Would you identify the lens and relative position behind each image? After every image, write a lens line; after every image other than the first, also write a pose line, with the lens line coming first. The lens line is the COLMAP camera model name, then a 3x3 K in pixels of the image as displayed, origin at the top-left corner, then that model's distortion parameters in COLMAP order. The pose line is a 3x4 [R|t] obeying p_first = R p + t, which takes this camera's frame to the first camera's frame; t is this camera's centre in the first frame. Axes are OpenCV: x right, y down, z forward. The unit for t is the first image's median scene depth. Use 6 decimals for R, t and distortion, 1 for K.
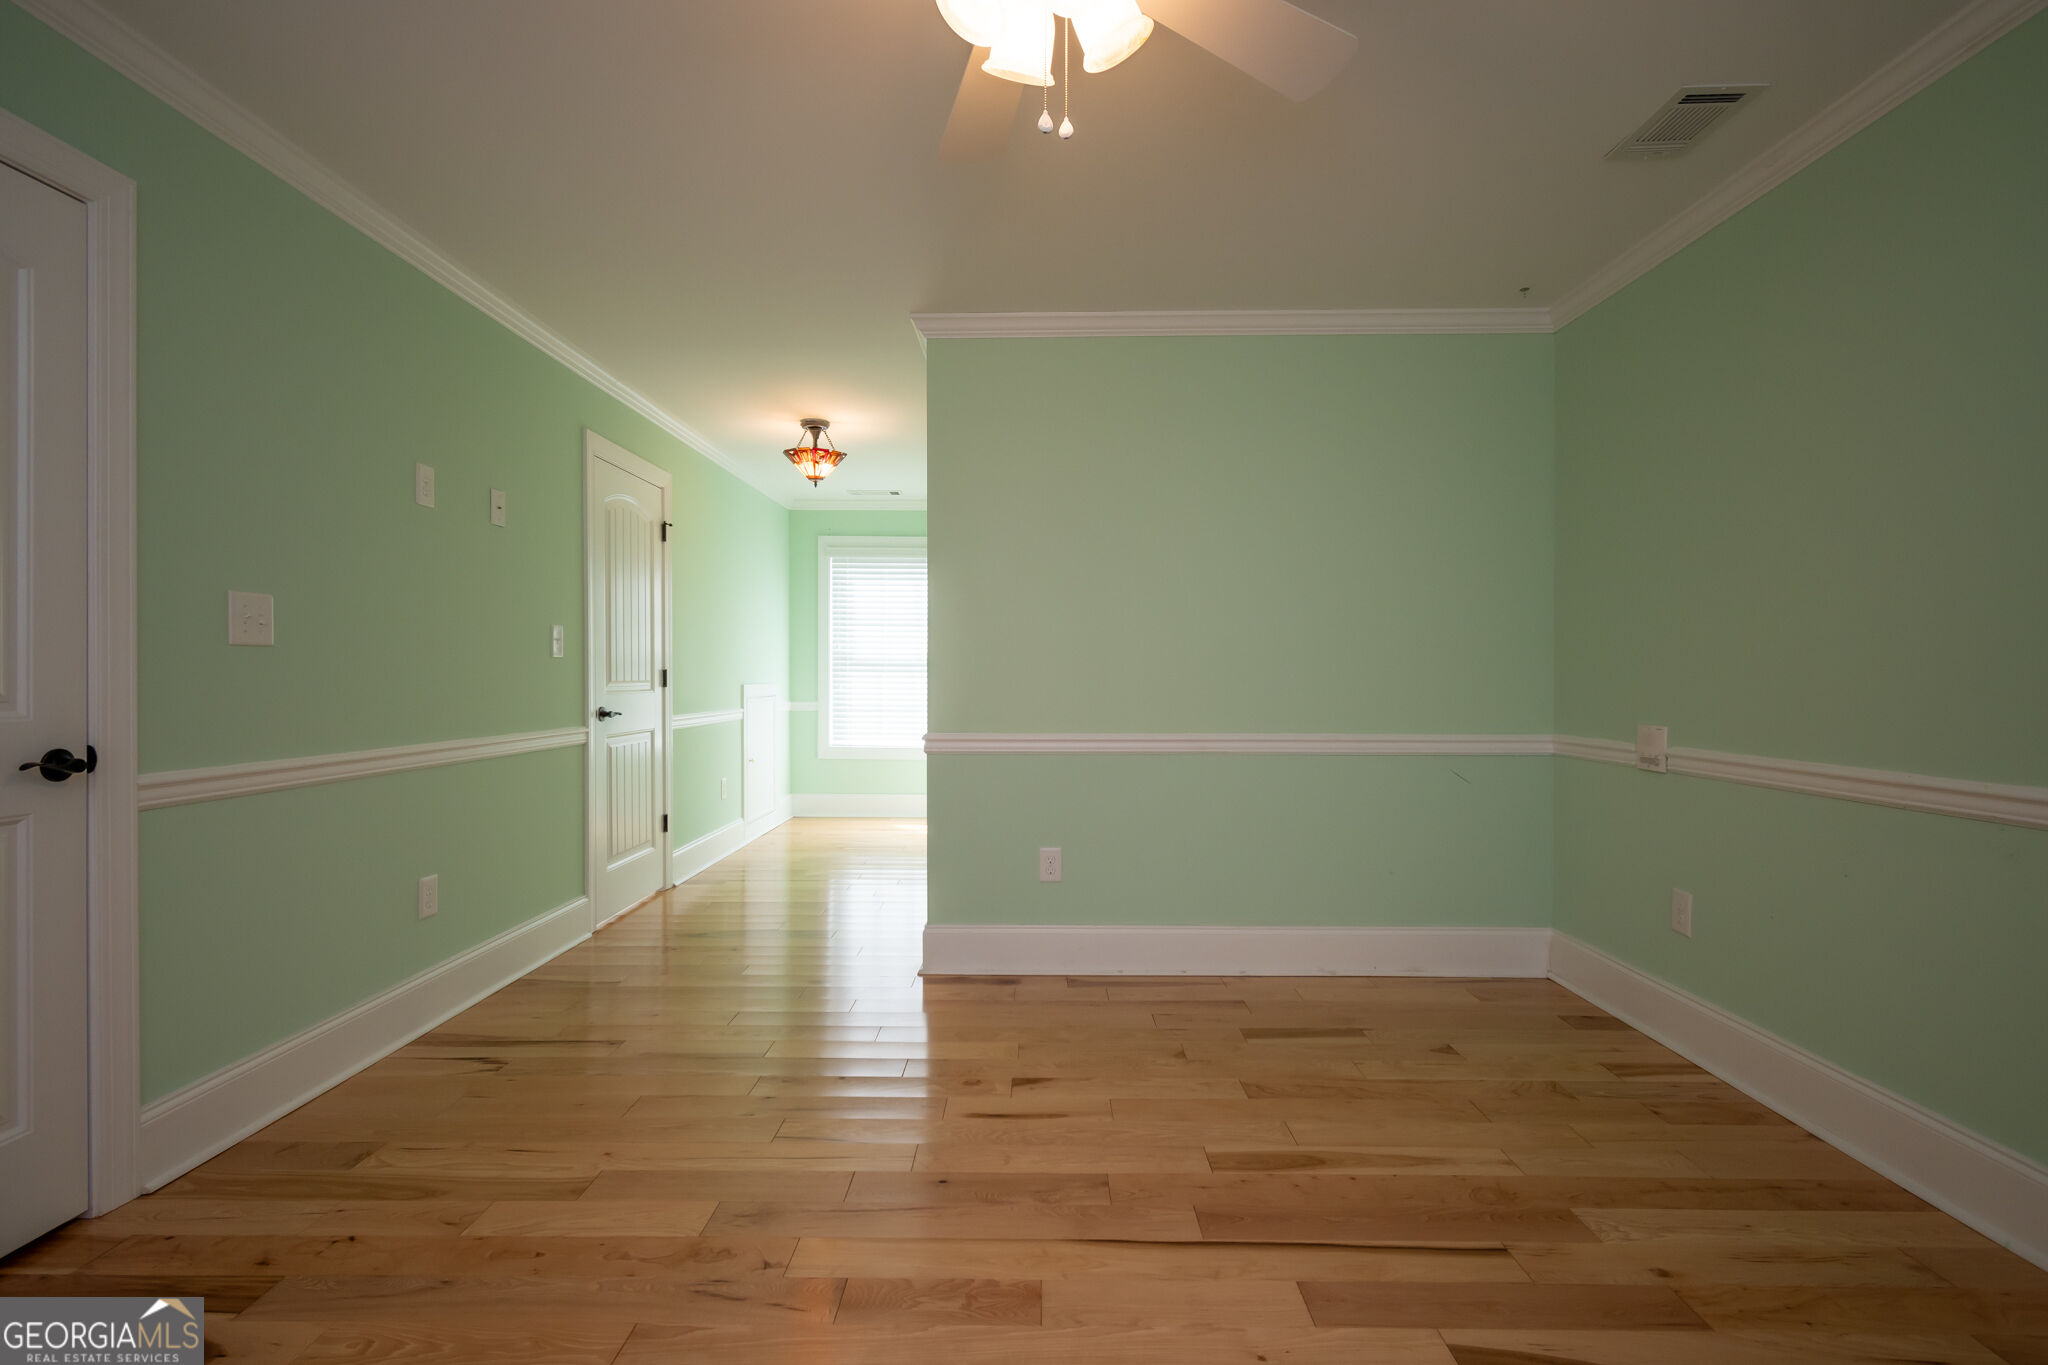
lens RADIAL K [[907.4, 0, 1006.2], [0, 907.4, 683.3], [0, 0, 1]] dist [0.000159, 0.000162]
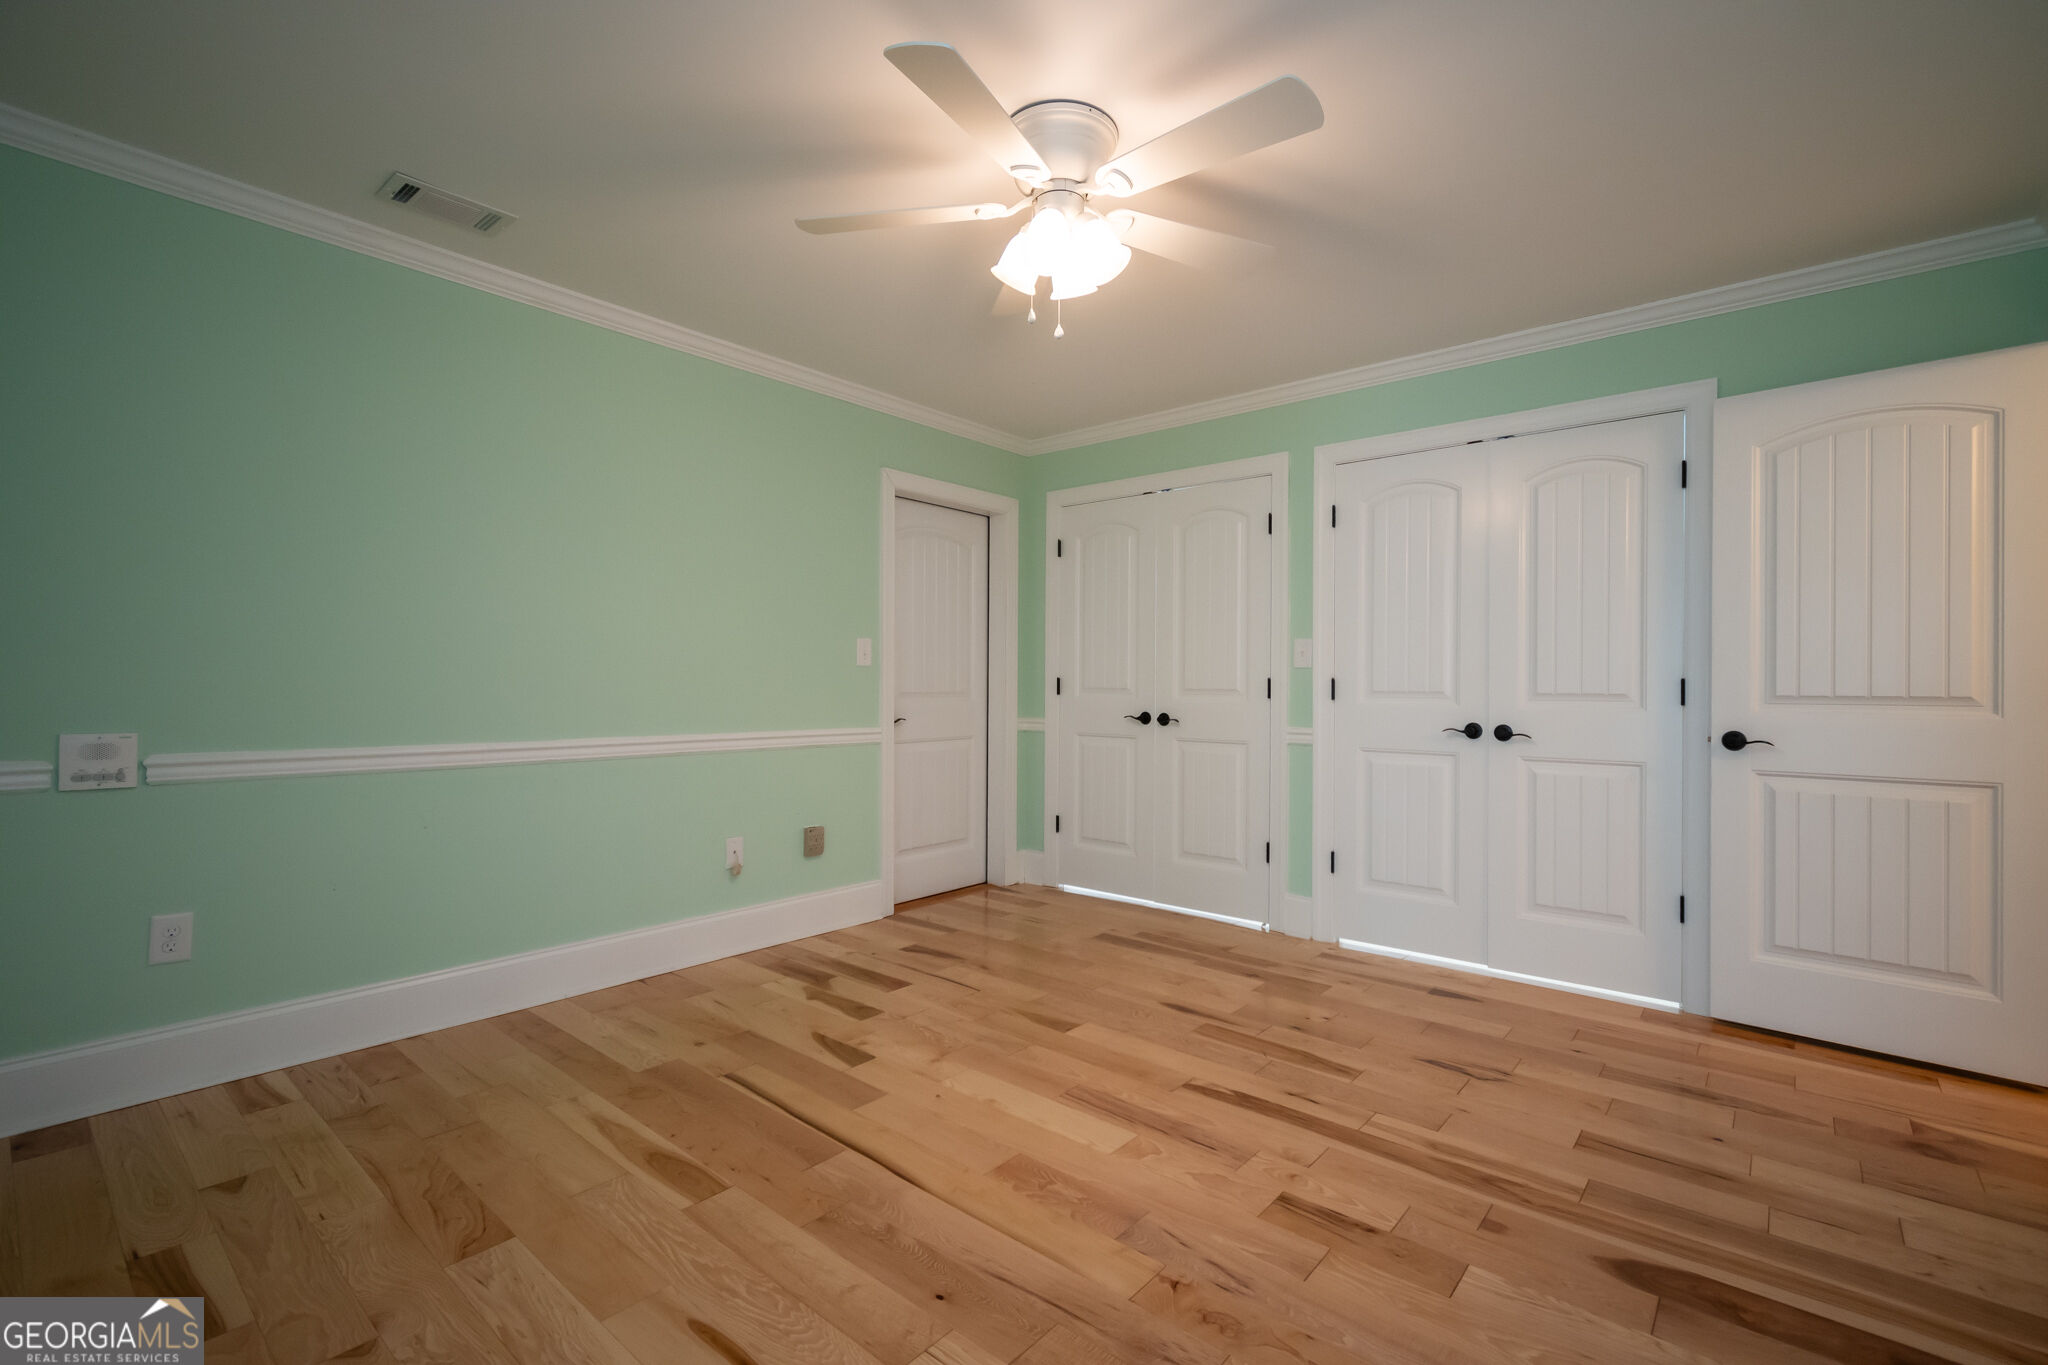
lens RADIAL K [[928.5, 0, 1014.7], [0, 928.5, 694.0], [0, 0, 1]] dist [0.005725, -0.002205]
pose [[-0.765097, -0.010276, 0.643833, -0.634657], [-0.004423, 0.999933, 0.010704, -0.002310], [-0.643900, 0.005342, -0.765091, 1.543490]]
